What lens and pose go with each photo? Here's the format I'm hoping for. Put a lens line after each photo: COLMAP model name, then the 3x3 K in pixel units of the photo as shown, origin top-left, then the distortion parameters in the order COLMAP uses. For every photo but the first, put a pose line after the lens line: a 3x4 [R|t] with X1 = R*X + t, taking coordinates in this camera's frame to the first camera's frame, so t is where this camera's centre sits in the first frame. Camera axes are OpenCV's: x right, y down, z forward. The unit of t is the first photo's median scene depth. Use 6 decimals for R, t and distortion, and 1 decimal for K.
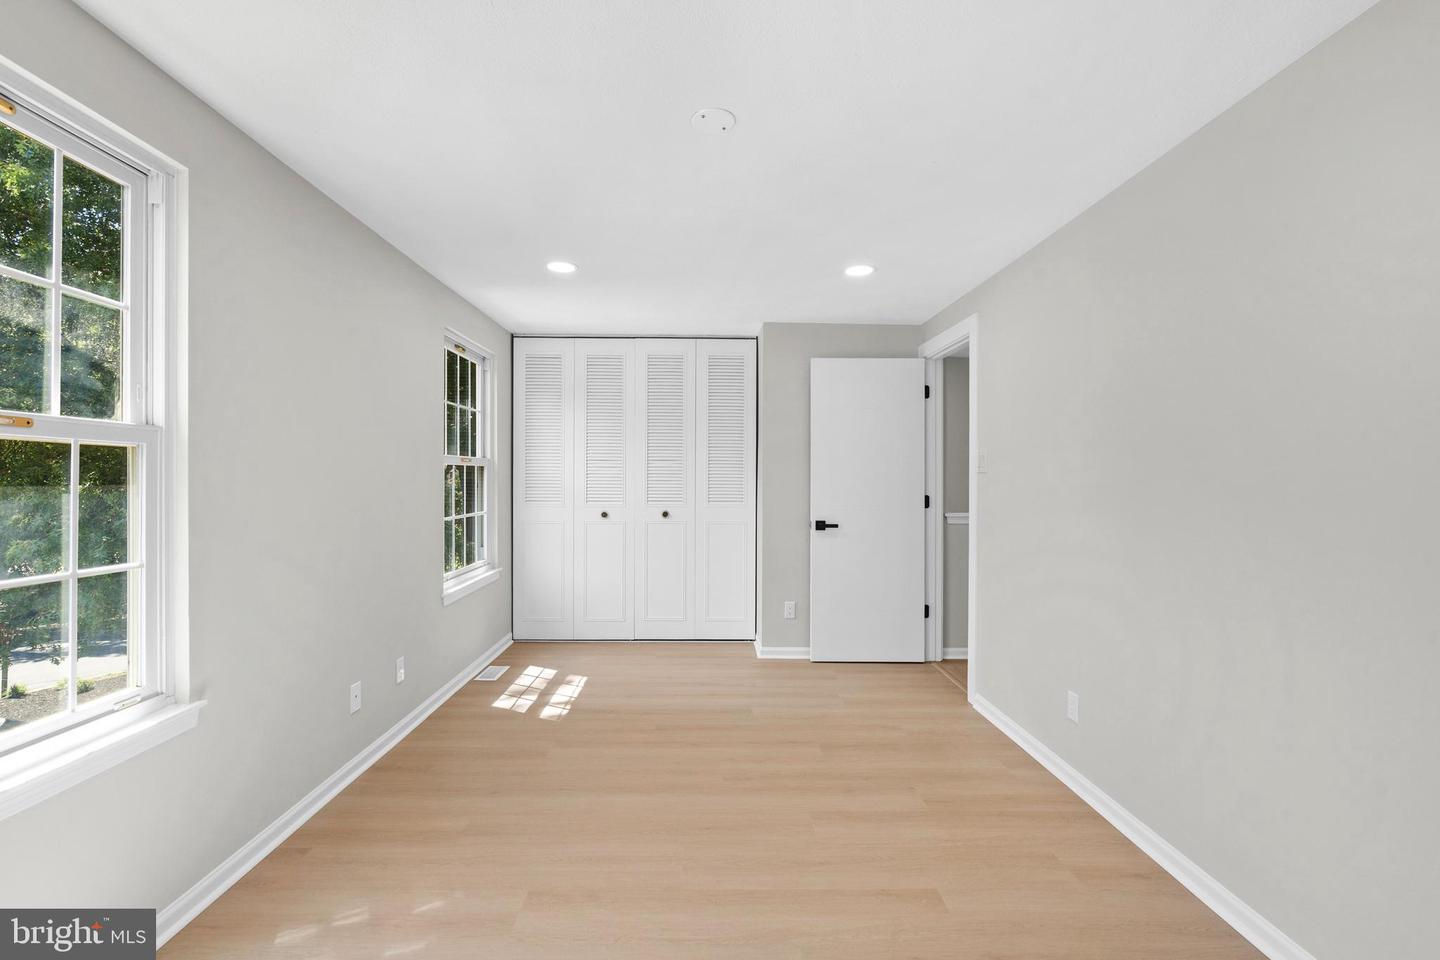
lens RADIAL K [[654.4, 0, 720.0], [0, 654.4, 480.0], [0, 0, 1]] dist [-0.001536, -0.000188]
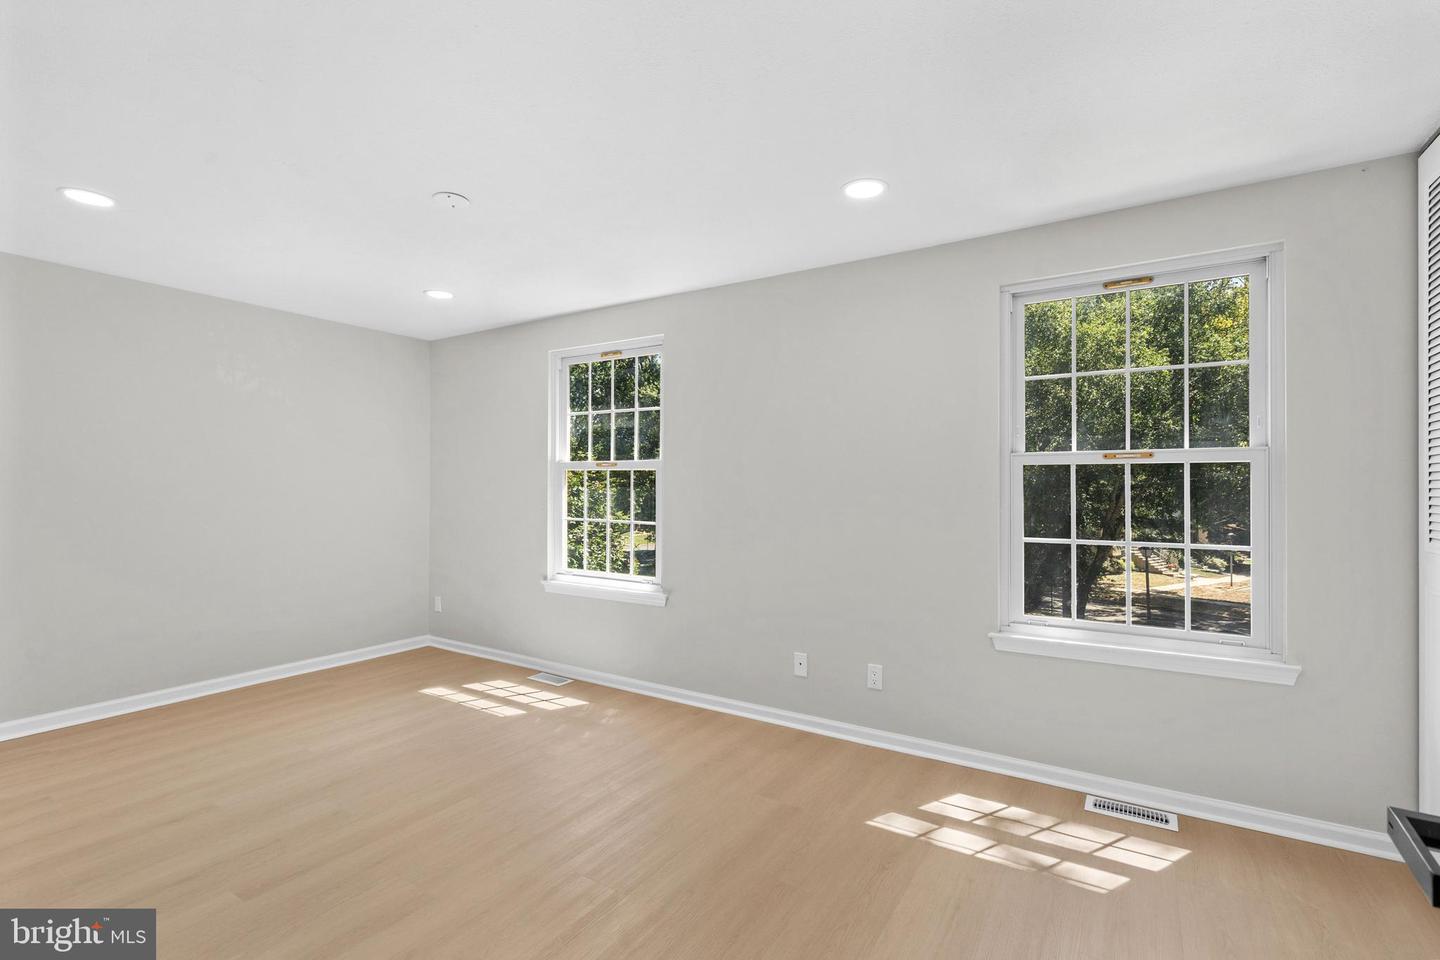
lens RADIAL K [[654.4, 0, 720.0], [0, 654.4, 480.0], [0, 0, 1]] dist [-0.001536, -0.000188]
pose [[-0.556646, -0.006063, -0.830727, 0.689133], [-0.007318, 0.999970, -0.002395, -0.012329], [0.830717, 0.004746, -0.556674, 1.956229]]
